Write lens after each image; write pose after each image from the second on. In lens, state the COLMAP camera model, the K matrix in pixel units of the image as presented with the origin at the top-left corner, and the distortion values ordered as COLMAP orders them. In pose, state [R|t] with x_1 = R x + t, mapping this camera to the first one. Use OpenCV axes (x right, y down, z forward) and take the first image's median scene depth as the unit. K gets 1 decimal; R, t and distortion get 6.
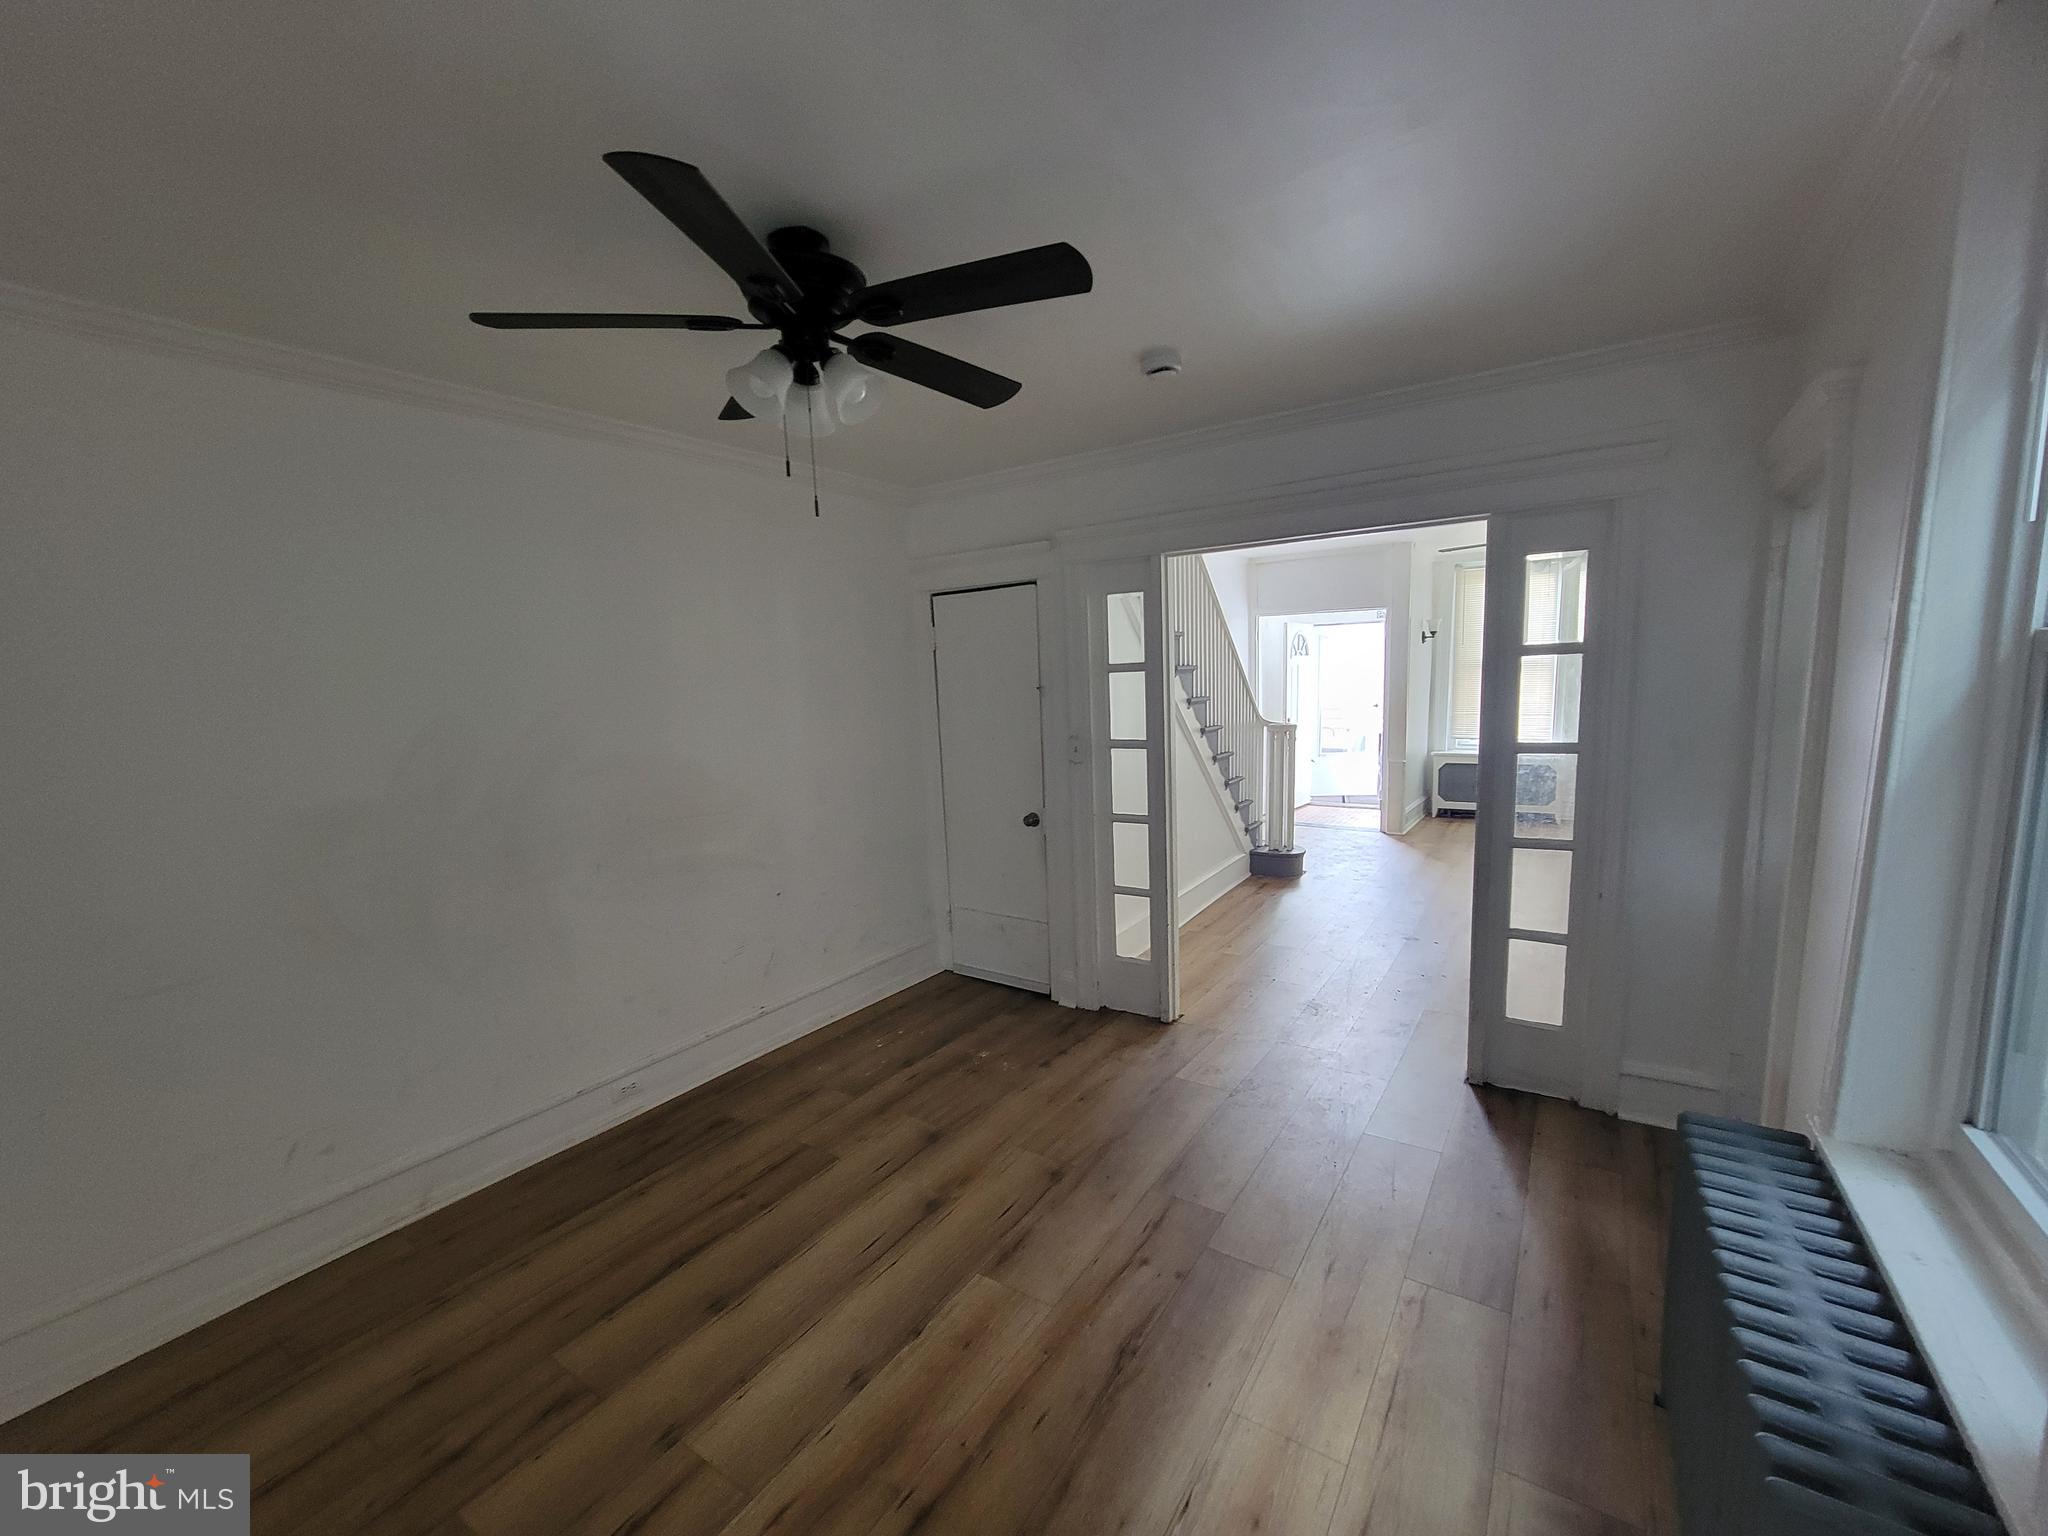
lens RADIAL K [[842.9, 0, 1024.0], [0, 842.9, 781.6], [0, 0, 1]] dist [-0.008609, 0.003661]
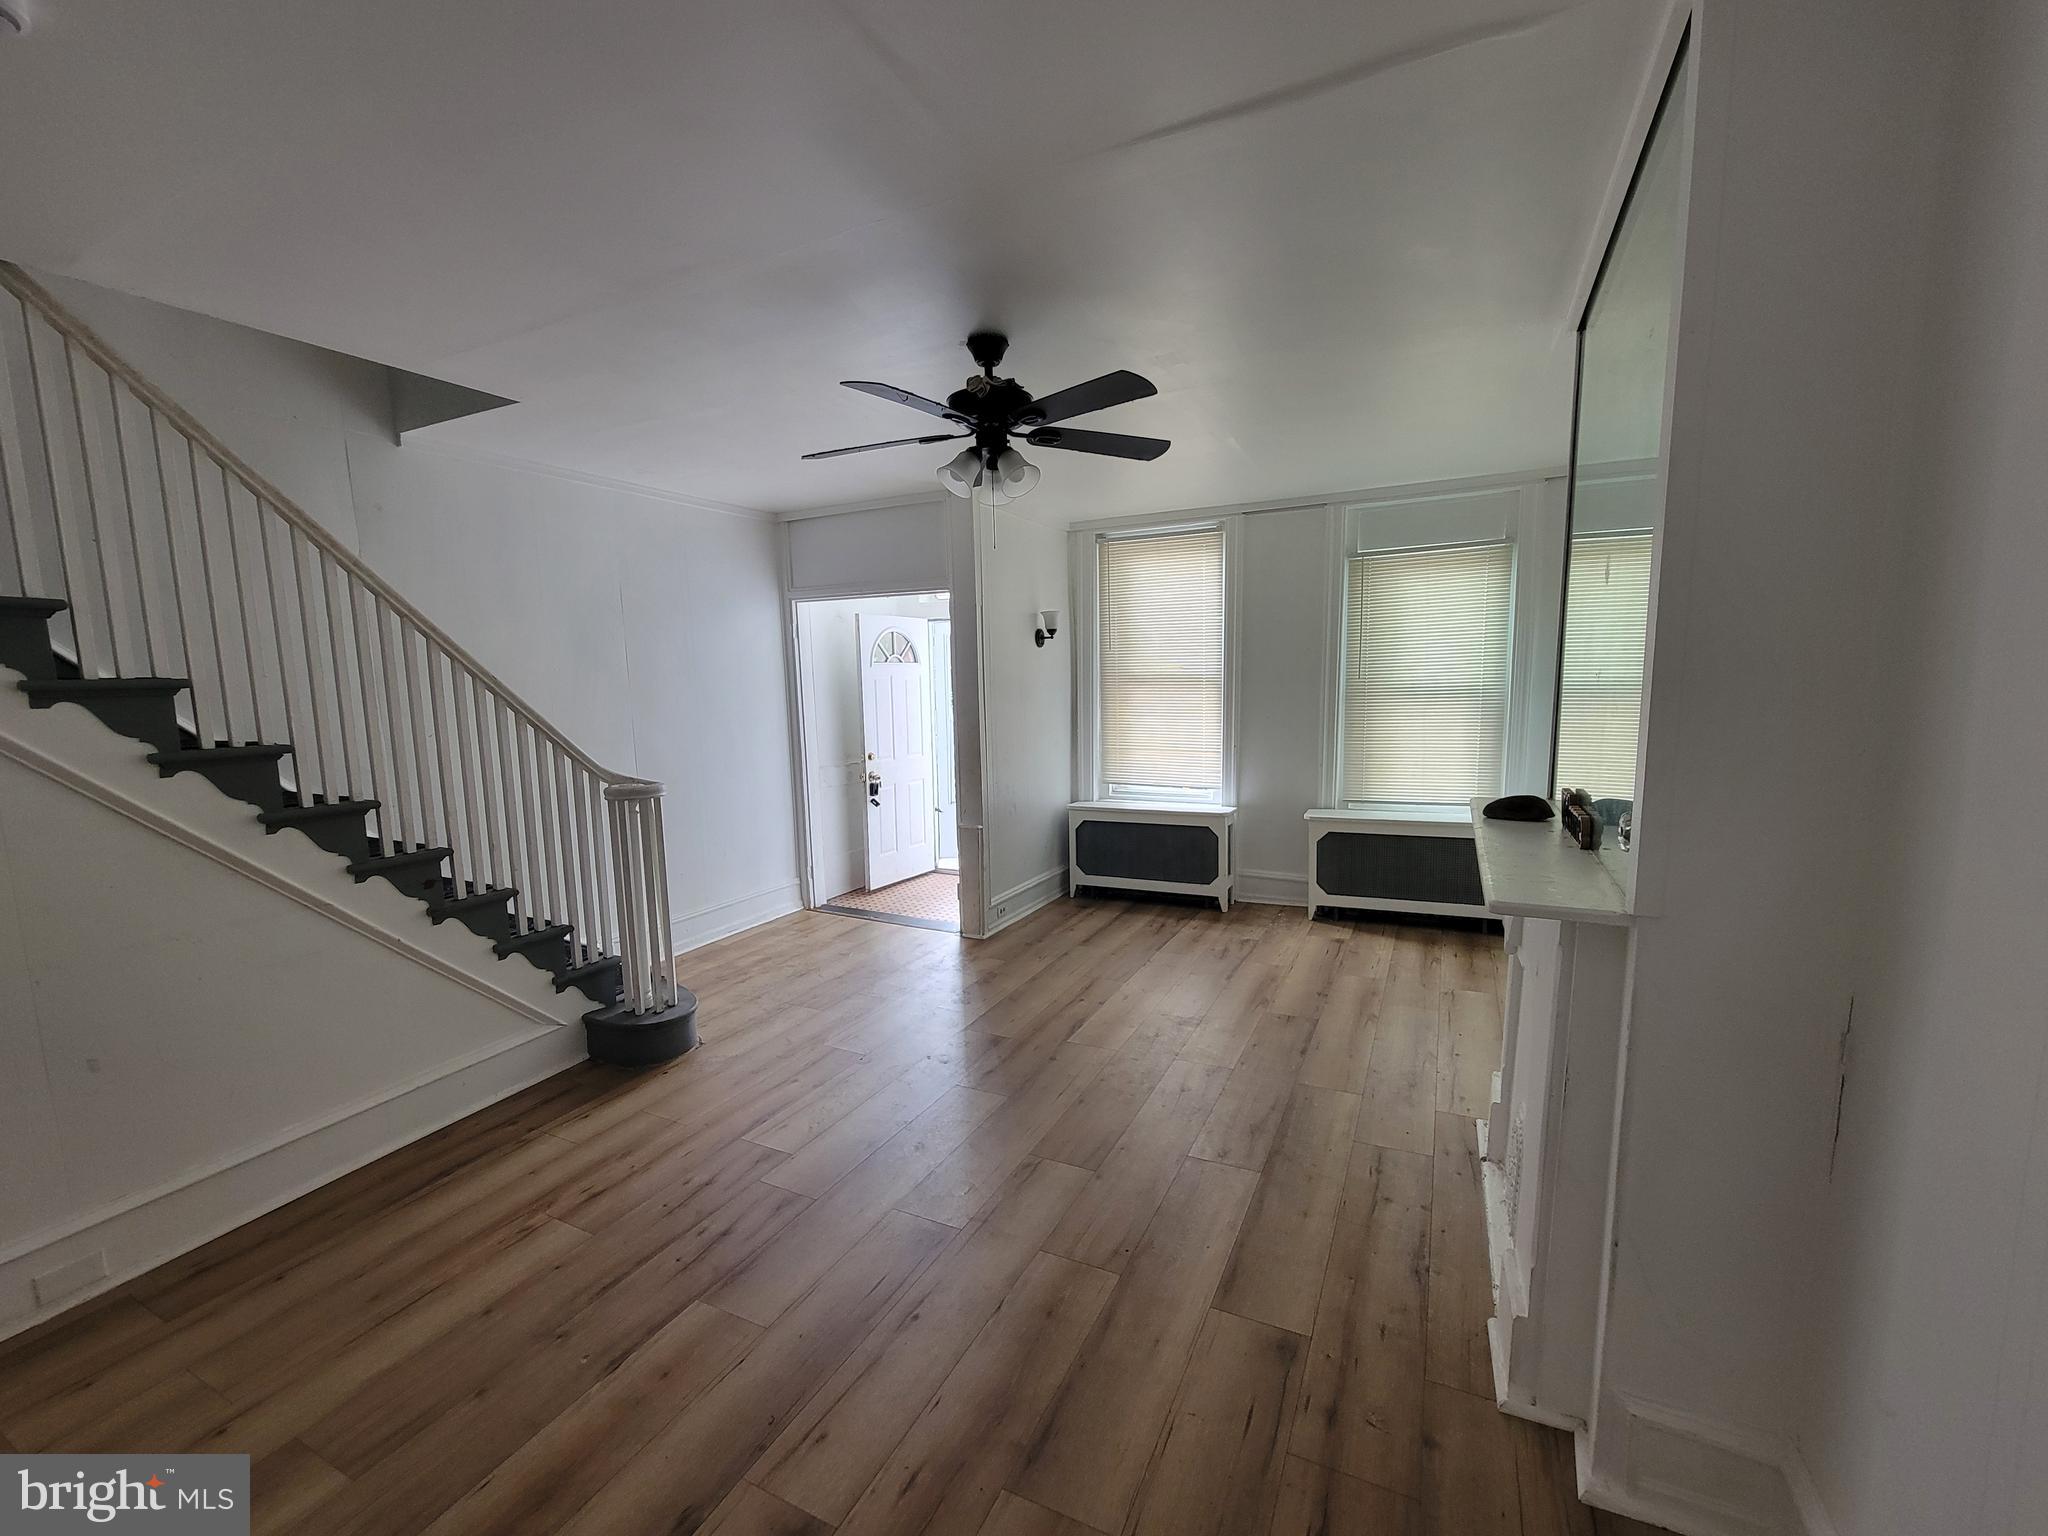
lens RADIAL K [[842.9, 0, 1030.0], [0, 842.9, 771.2], [0, 0, 1]] dist [-0.008609, 0.003661]
pose [[0.991365, -0.001776, 0.131119, 1.055183], [0.004354, 0.999803, -0.019383, -0.140500], [-0.131059, 0.019786, 0.991177, 0.904926]]
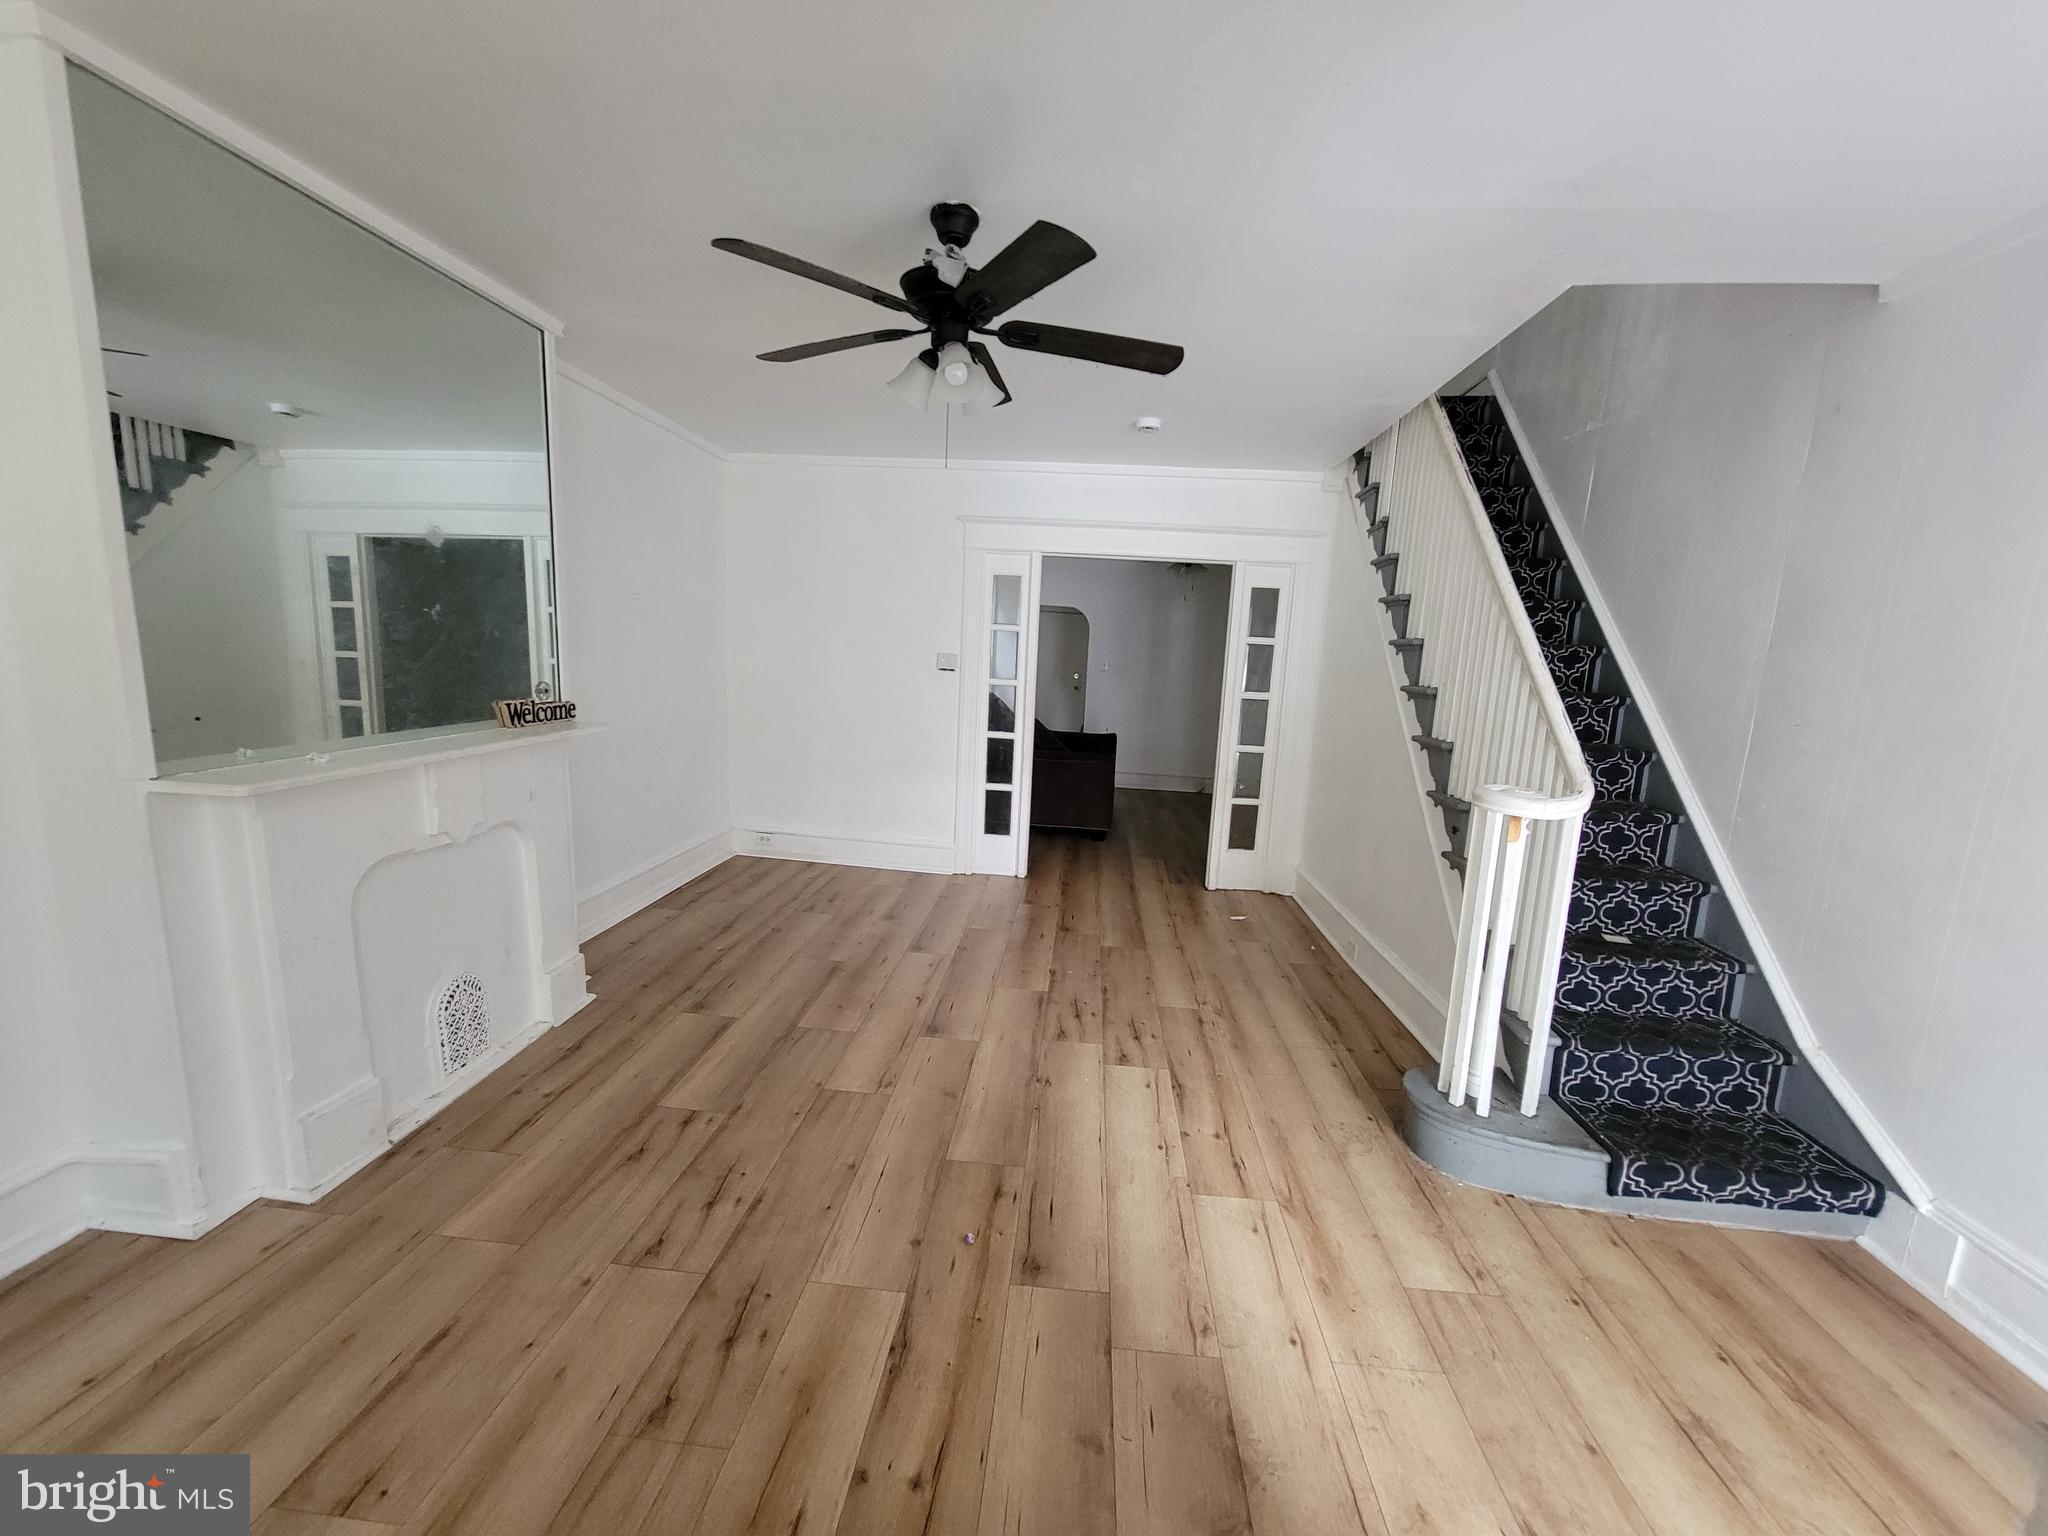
lens RADIAL K [[842.9, 0, 1019.6], [0, 842.9, 790.7], [0, 0, 1]] dist [-0.008609, 0.003661]
pose [[-0.876021, 0.077211, -0.476052, 1.476534], [-0.075911, 0.952721, 0.294212, -0.351513], [0.476261, 0.293873, -0.828742, 2.603395]]
